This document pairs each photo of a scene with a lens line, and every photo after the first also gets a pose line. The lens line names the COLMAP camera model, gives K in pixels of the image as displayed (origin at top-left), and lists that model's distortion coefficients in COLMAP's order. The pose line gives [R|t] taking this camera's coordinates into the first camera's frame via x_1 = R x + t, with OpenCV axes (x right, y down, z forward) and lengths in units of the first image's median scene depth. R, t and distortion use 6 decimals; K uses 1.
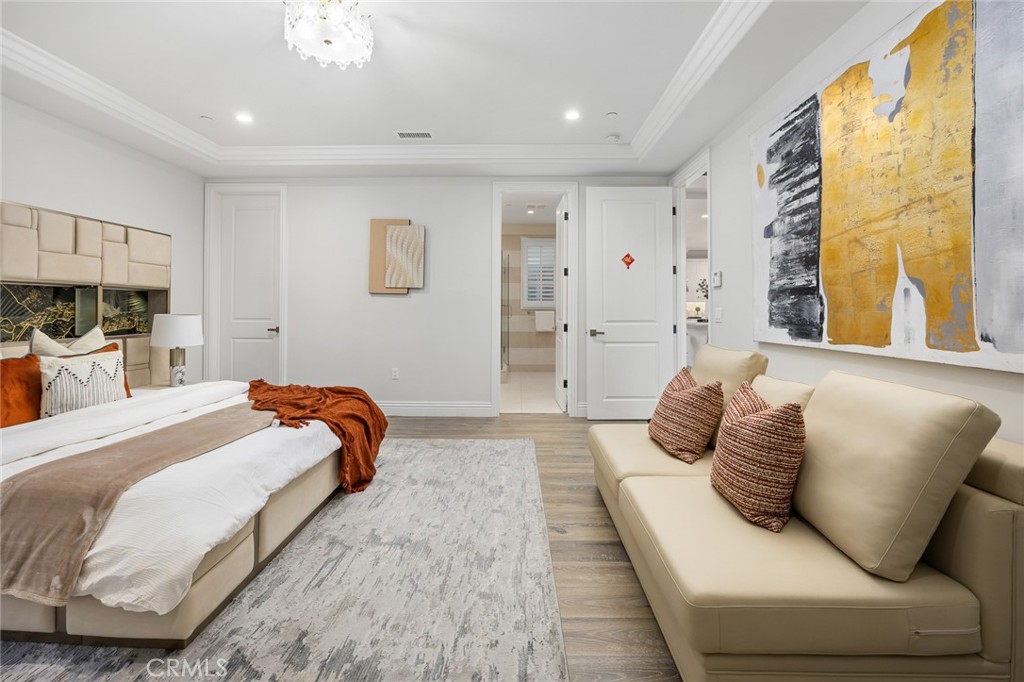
lens RADIAL K [[474.1, 0, 512.2], [0, 474.1, 306.2], [0, 0, 1]] dist [0.000052, 0.000015]
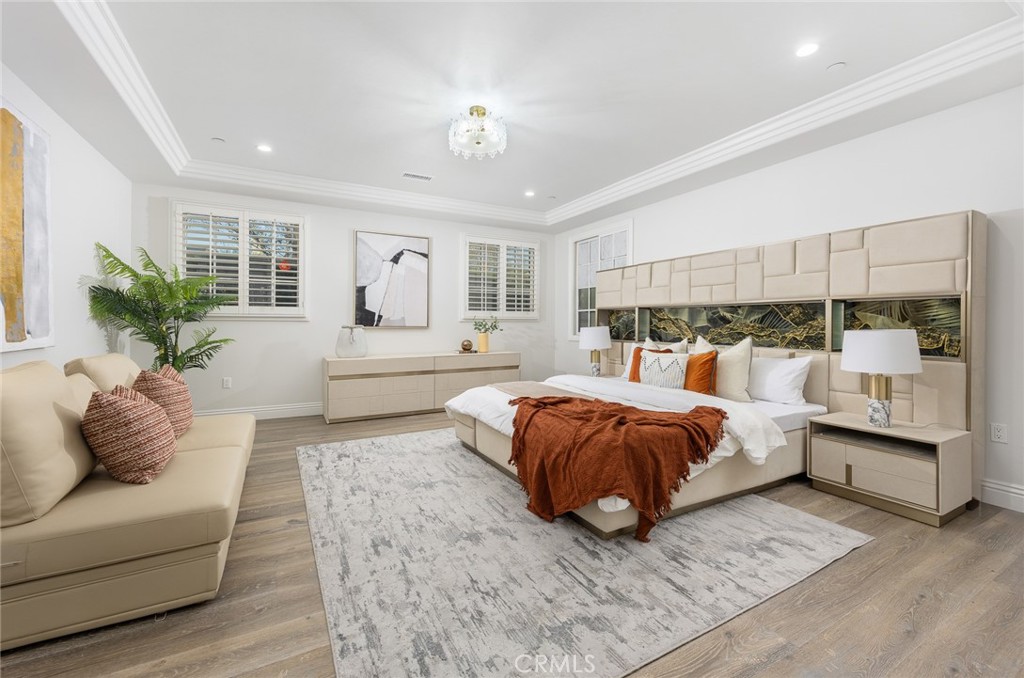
lens RADIAL K [[453.2, 0, 571.0], [0, 453.2, 324.5], [0, 0, 1]] dist [-0.000145, -0.000112]
pose [[-0.830373, -0.005920, -0.557177, 0.128770], [-0.003879, 0.999981, -0.004845, 0.019943], [0.557194, -0.001862, -0.830380, 1.834954]]
